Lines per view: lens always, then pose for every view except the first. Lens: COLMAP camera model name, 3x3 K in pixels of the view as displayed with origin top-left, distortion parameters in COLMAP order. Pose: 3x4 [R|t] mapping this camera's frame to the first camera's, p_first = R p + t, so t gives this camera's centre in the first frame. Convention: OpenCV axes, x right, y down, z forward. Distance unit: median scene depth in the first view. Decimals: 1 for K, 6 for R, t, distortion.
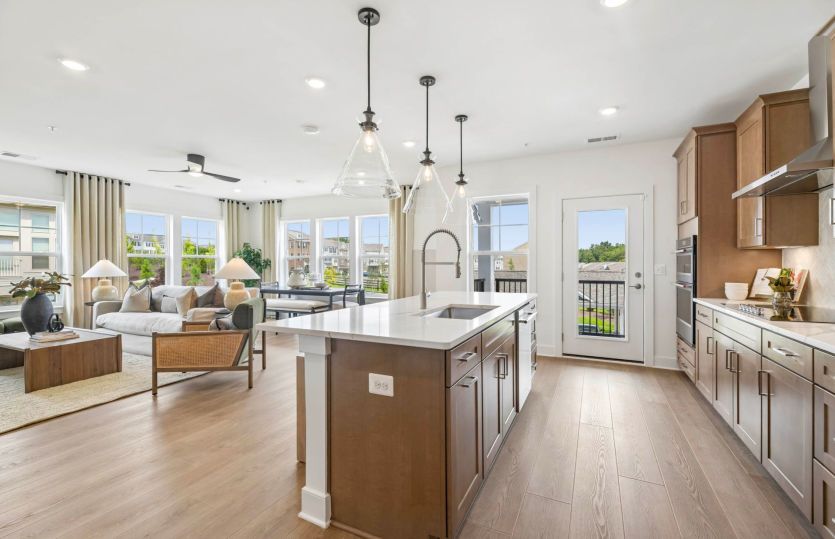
lens RADIAL K [[346.7, 0, 418.4], [0, 346.7, 267.3], [0, 0, 1]] dist [0.002063, -0.000989]
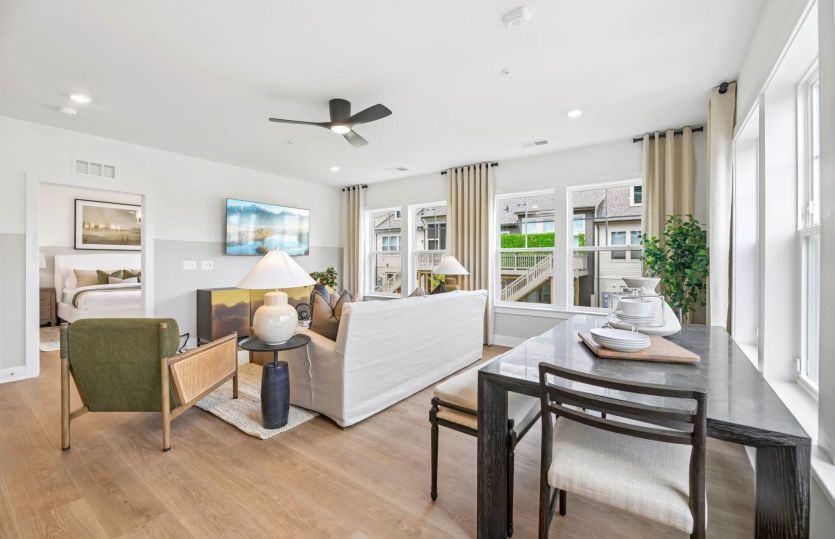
lens RADIAL K [[346.7, 0, 425.2], [0, 346.7, 262.4], [0, 0, 1]] dist [0.002063, -0.000989]
pose [[-0.150353, 0.003780, -0.988625, 0.006782], [-0.010228, 0.999933, 0.005379, -0.006494], [0.988579, 0.010920, -0.150304, 0.757982]]
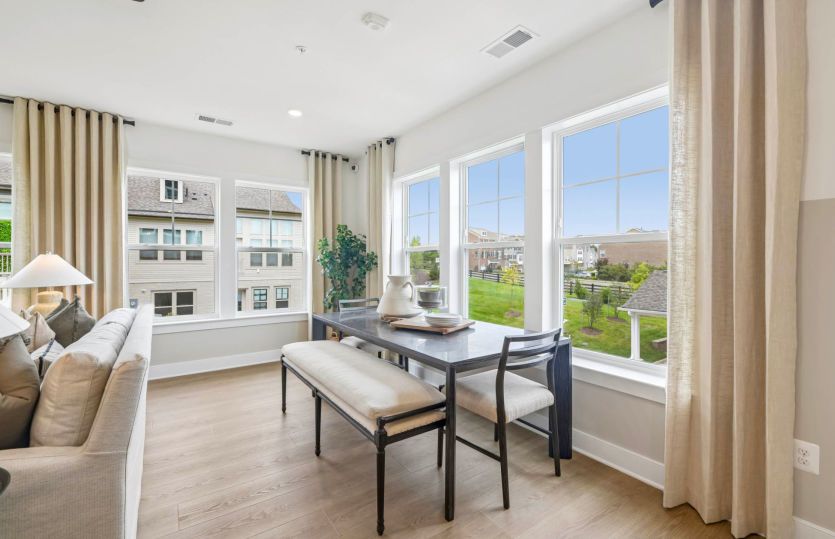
lens RADIAL K [[364.0, 0, 421.1], [0, 364.0, 263.8], [0, 0, 1]] dist [0.001468, -0.001256]
pose [[0.876599, 0.001848, -0.481217, -0.098806], [-0.004428, 0.999981, -0.004225, -0.004960], [0.481201, 0.005834, 0.876591, 0.553584]]
